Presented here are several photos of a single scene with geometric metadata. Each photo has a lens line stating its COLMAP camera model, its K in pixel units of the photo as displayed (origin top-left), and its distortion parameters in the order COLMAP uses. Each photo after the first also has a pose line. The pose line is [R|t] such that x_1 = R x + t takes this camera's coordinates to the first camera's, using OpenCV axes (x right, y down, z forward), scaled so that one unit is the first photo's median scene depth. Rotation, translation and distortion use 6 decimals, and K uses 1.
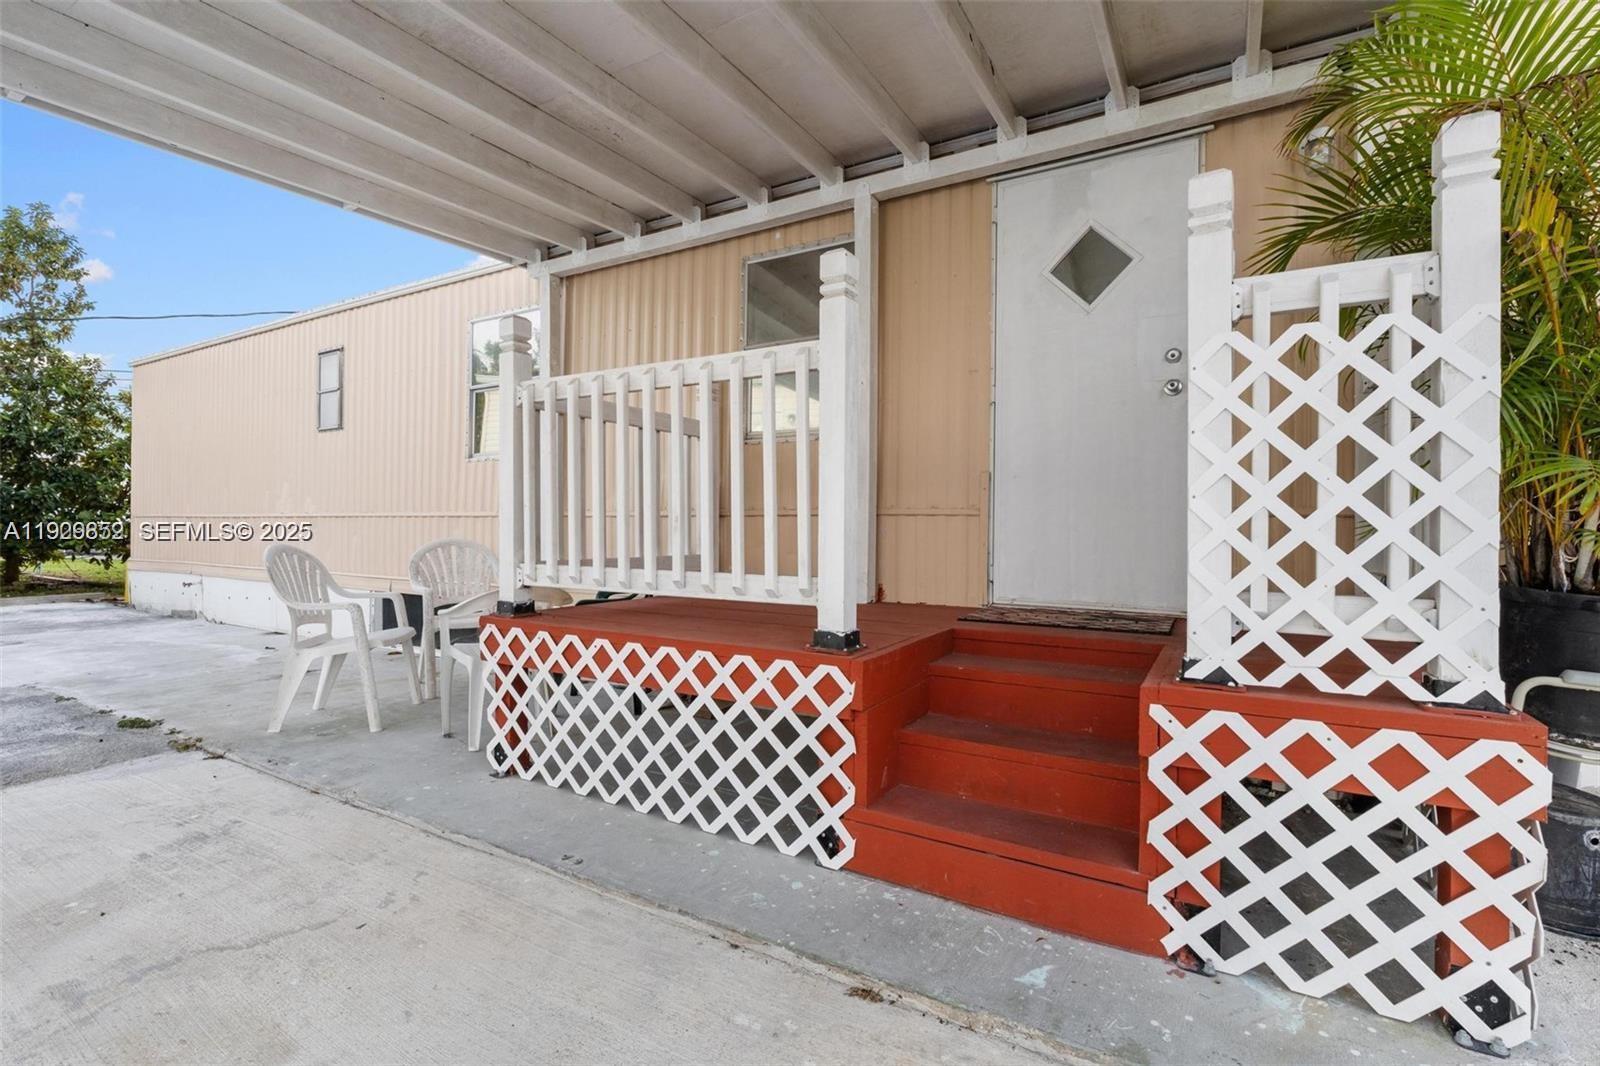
lens RADIAL K [[722.8, 0, 804.4], [0, 722.8, 522.7], [0, 0, 1]] dist [-0.001983, -0.000261]
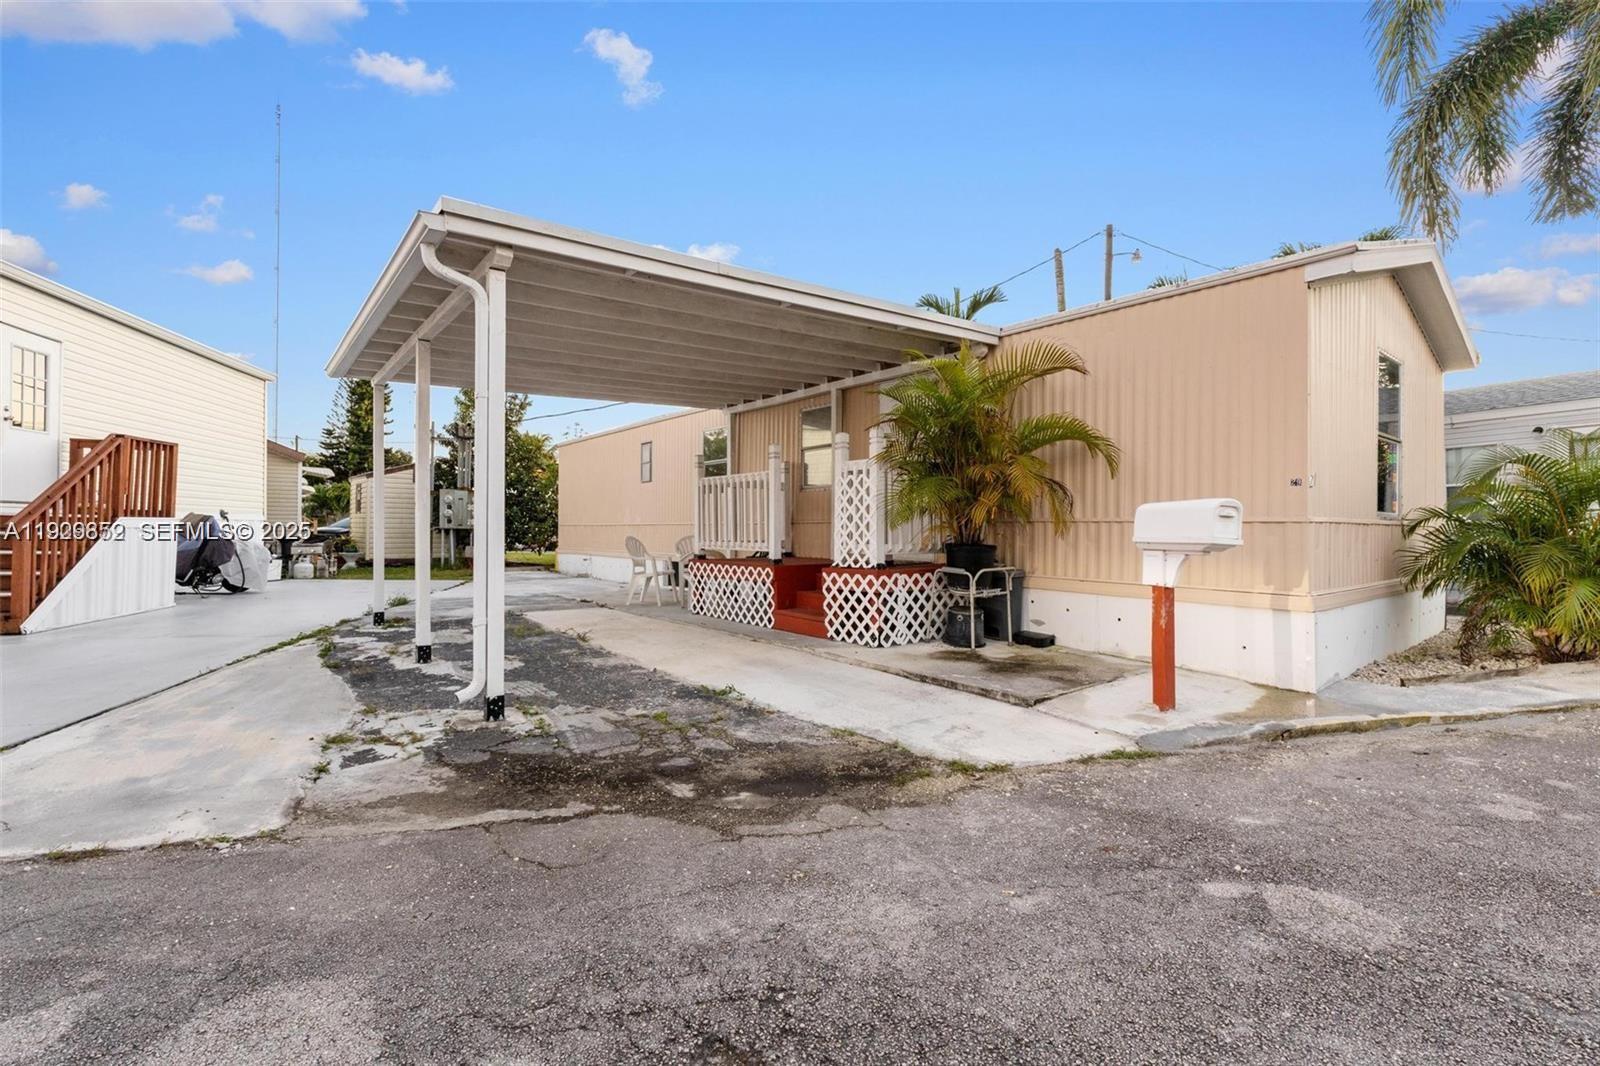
lens RADIAL K [[722.8, 0, 804.4], [0, 722.8, 522.7], [0, 0, 1]] dist [-0.001983, -0.000261]
pose [[0.931291, -0.009881, -0.364143, 1.370763], [0.008029, 0.999946, -0.006599, 0.007071], [0.364189, 0.003222, 0.931320, -2.015246]]
